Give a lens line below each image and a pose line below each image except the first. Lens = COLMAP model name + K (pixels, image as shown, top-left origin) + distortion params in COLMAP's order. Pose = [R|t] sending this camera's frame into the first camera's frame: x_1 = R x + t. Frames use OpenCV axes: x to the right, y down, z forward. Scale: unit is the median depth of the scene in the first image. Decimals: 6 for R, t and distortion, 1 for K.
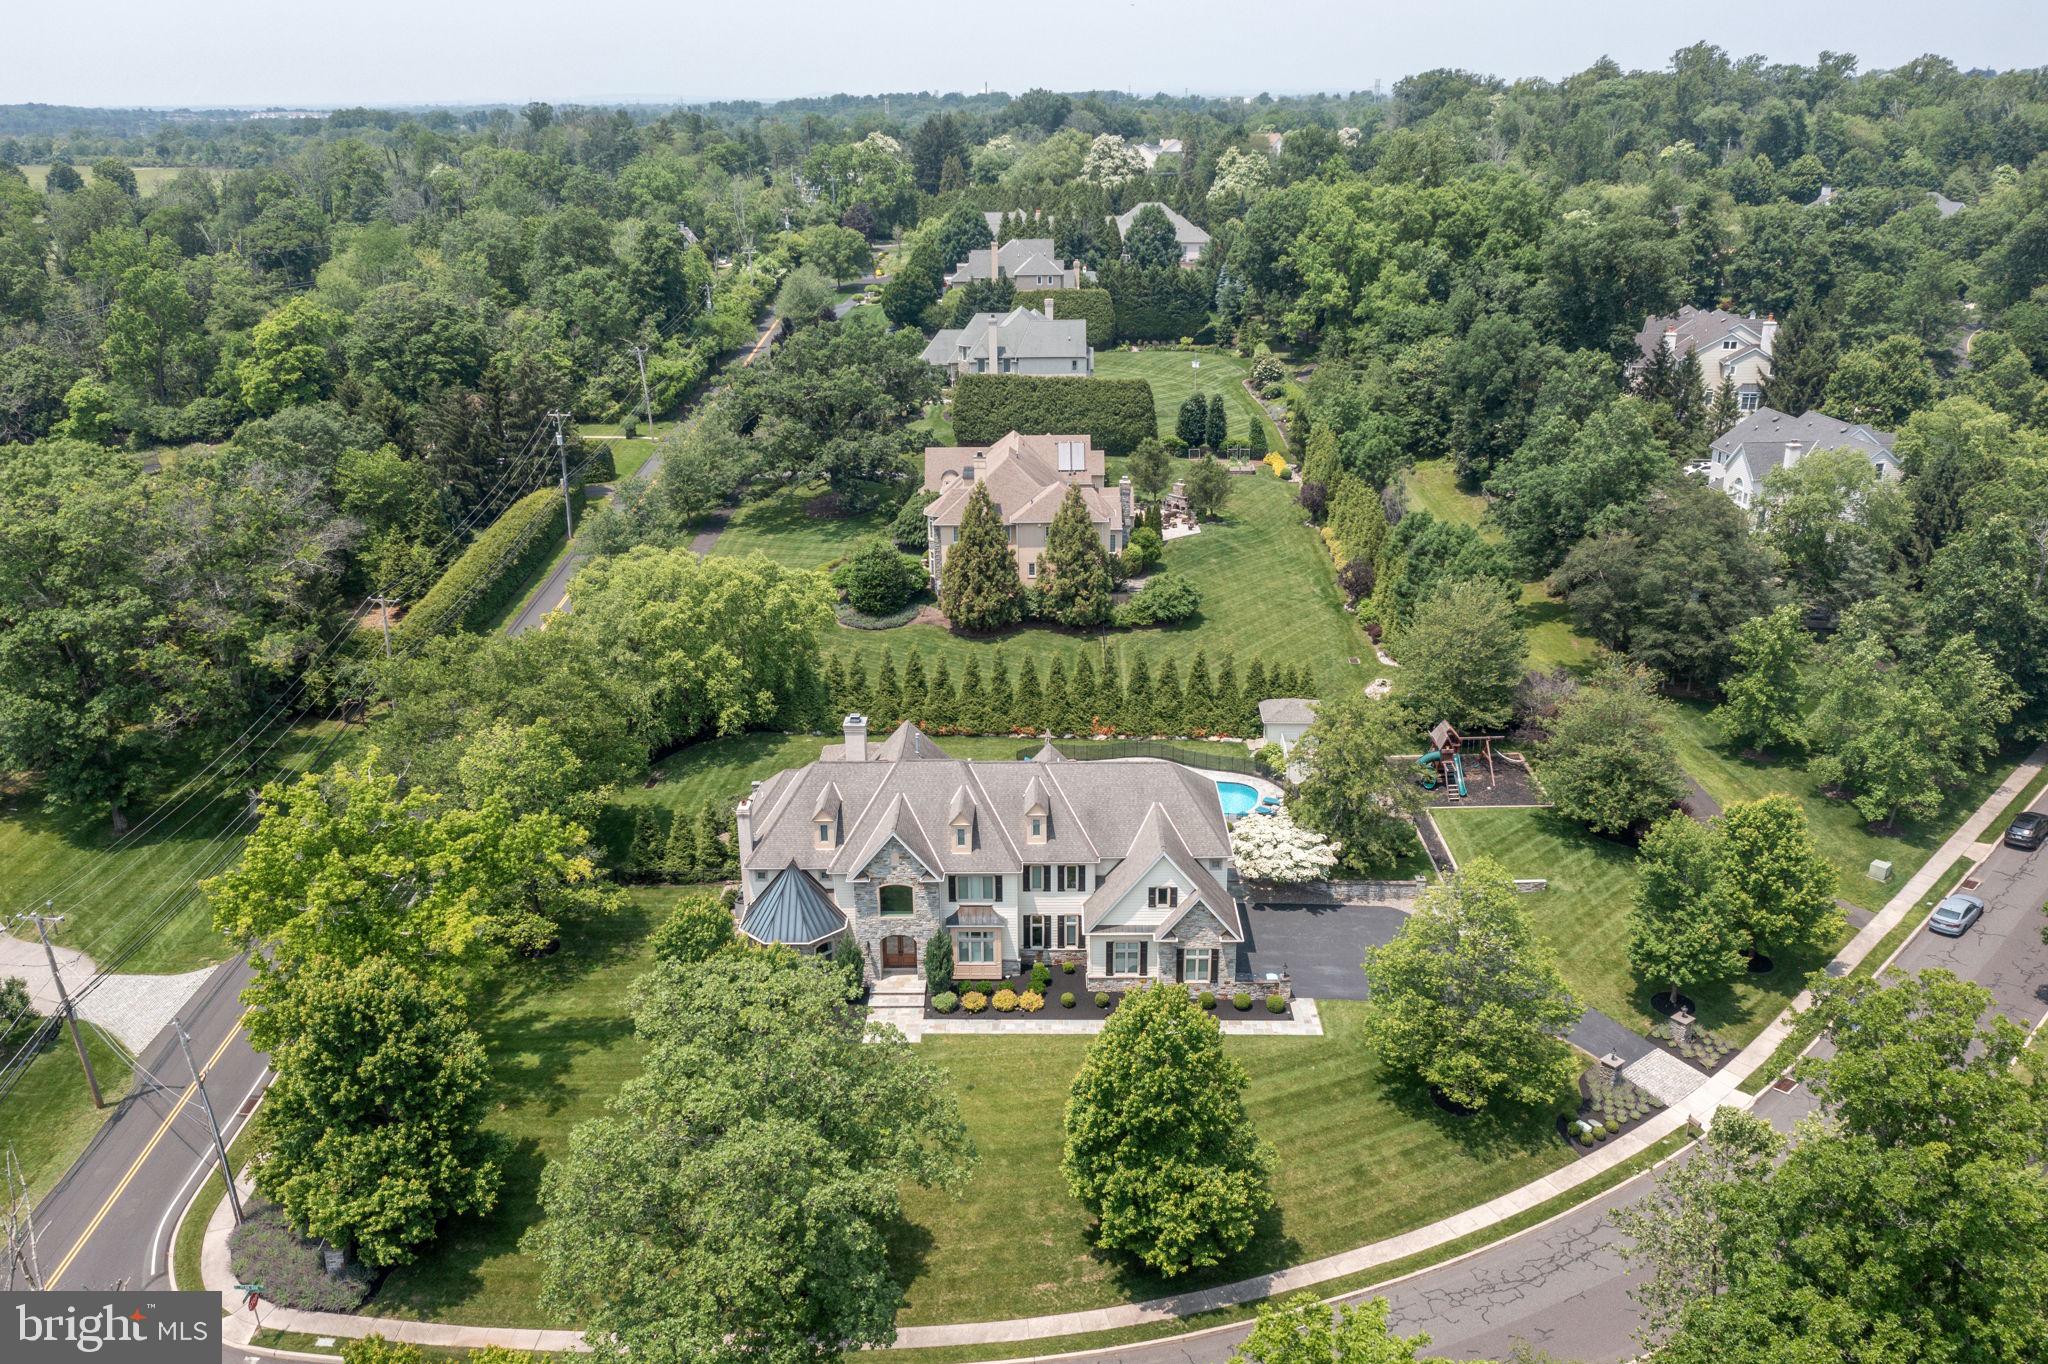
lens RADIAL K [[1637.2, 0, 1014.1], [0, 1637.2, 672.4], [0, 0, 1]] dist [0.000740, 0.012370]
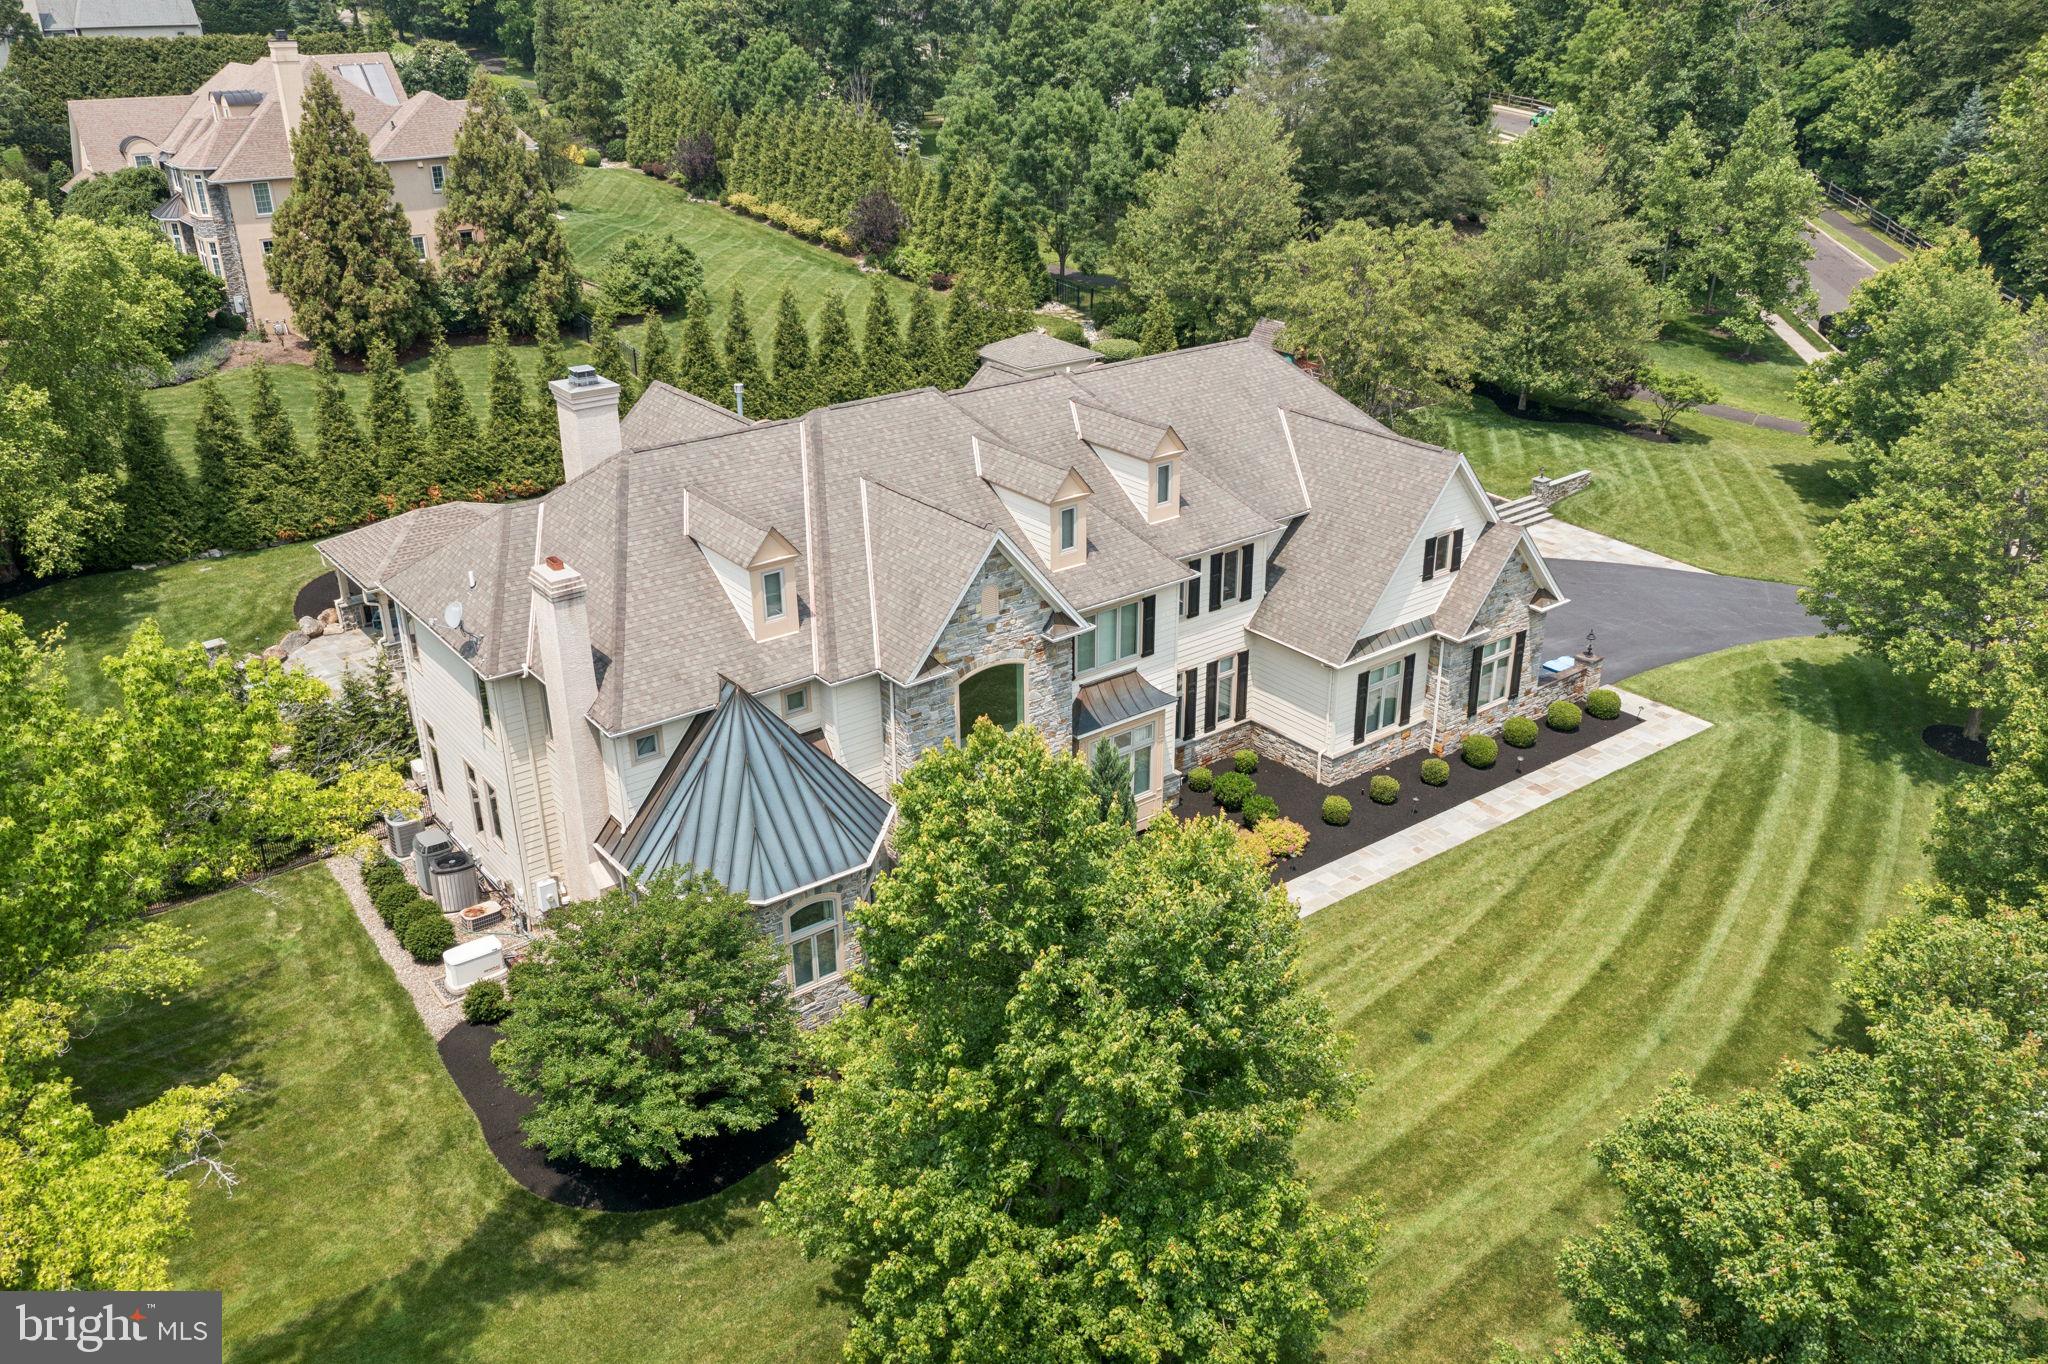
lens RADIAL K [[1637.2, 0, 1024.4], [0, 1637.2, 692.2], [0, 0, 1]] dist [0.000740, 0.012370]
pose [[0.784638, -0.252779, 0.566079, -0.293005], [0.207507, 0.967515, 0.144413, 0.076318], [-0.584195, 0.004153, 0.811603, 0.645055]]
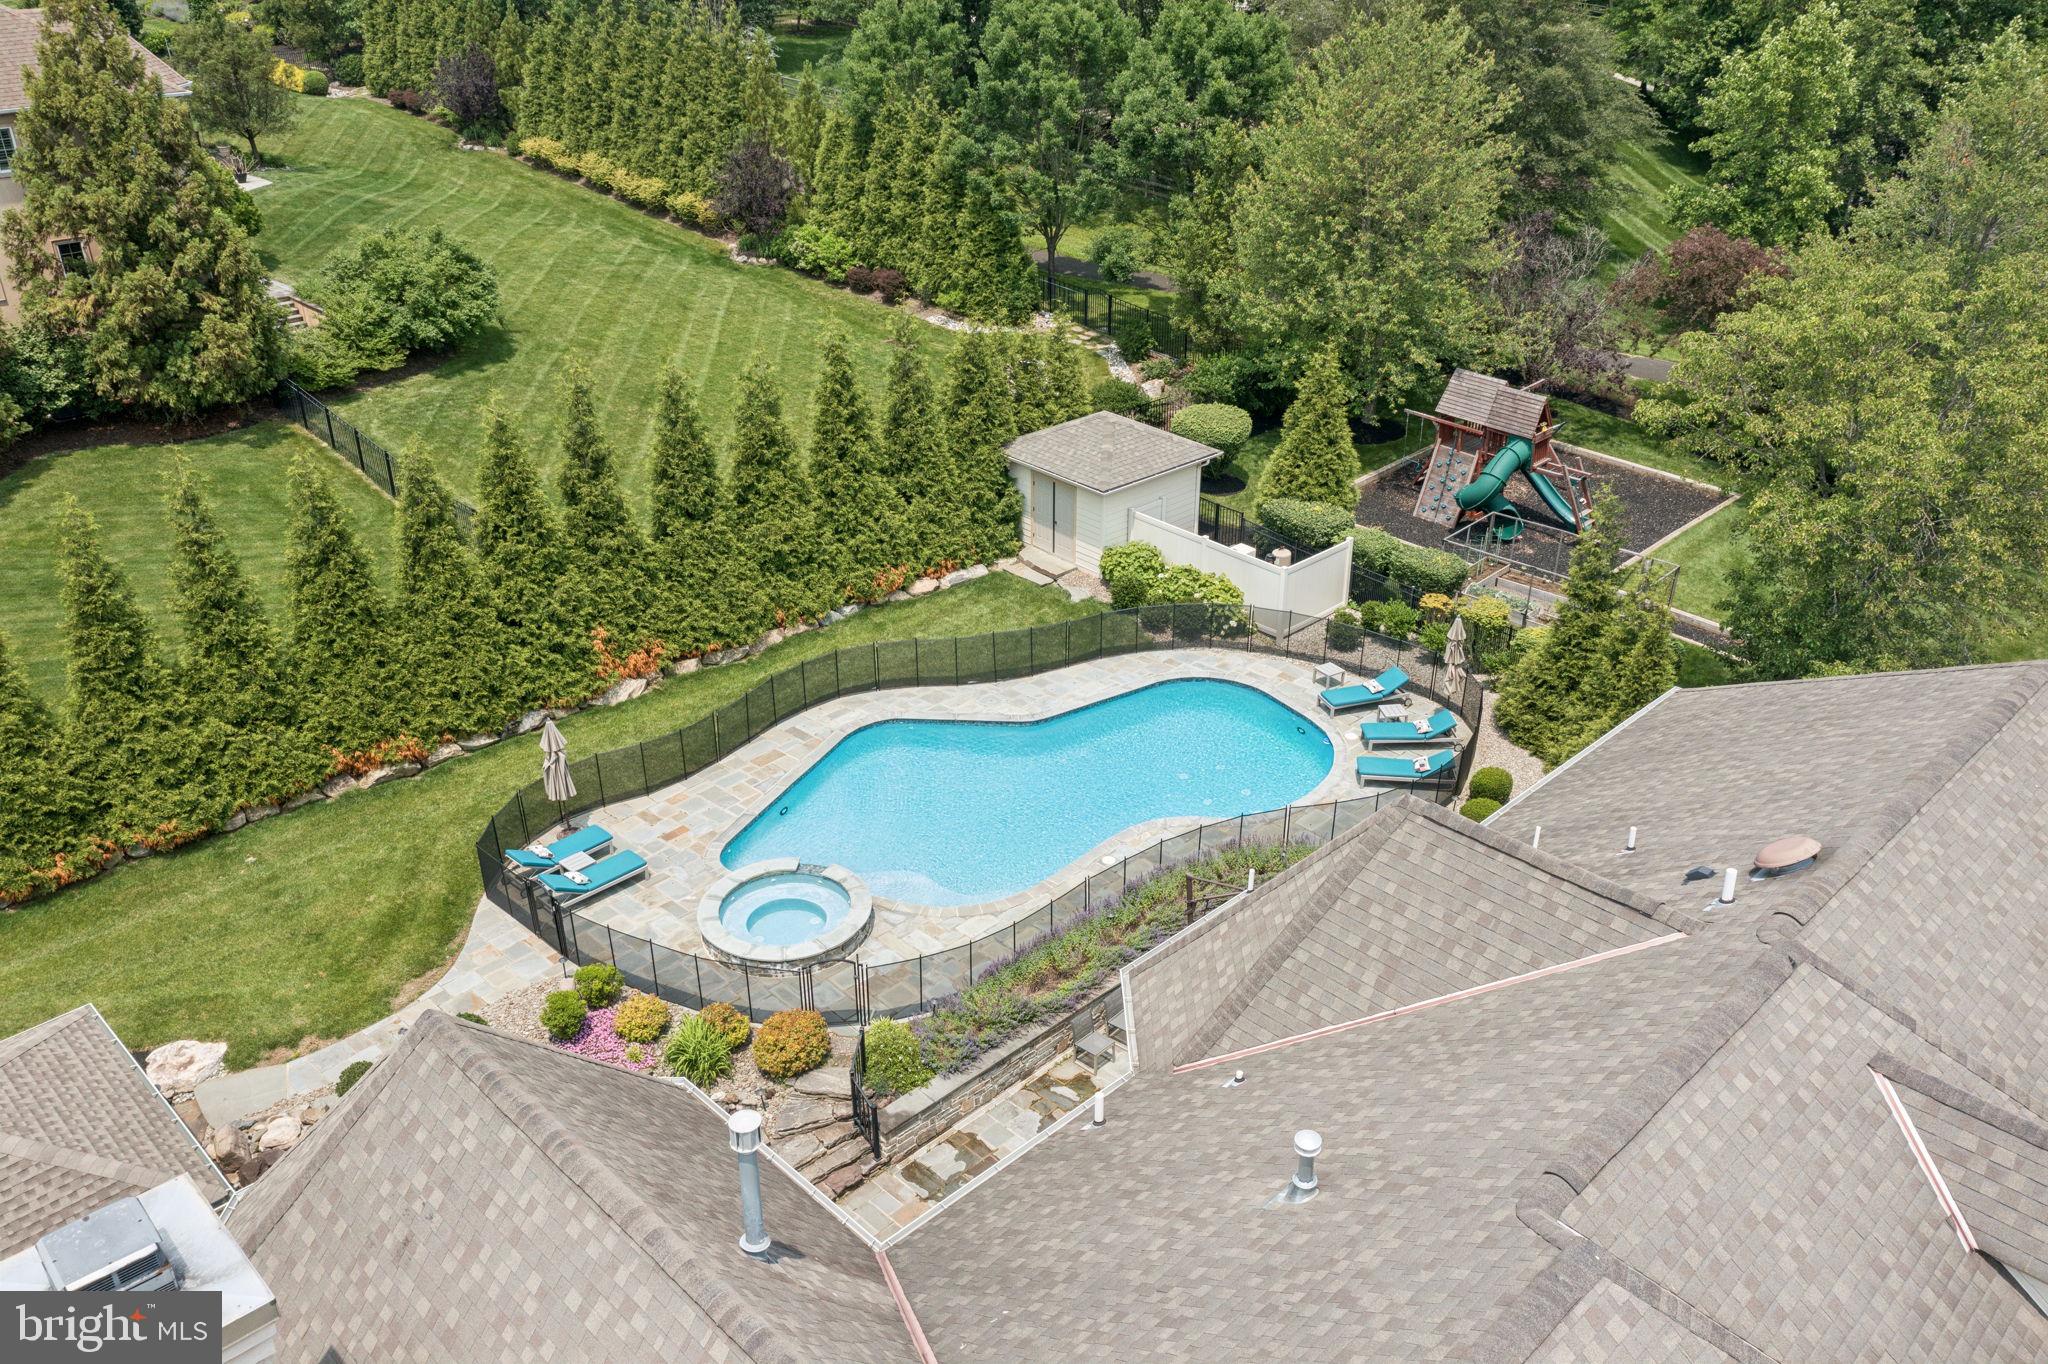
lens RADIAL K [[1637.2, 0, 1024.8], [0, 1637.2, 684.3], [0, 0, 1]] dist [0.000740, 0.012370]
pose [[0.701514, -0.323188, 0.635160, -0.120143], [0.234758, 0.946311, 0.222227, -0.015870], [-0.672880, -0.006787, 0.739721, 0.971909]]
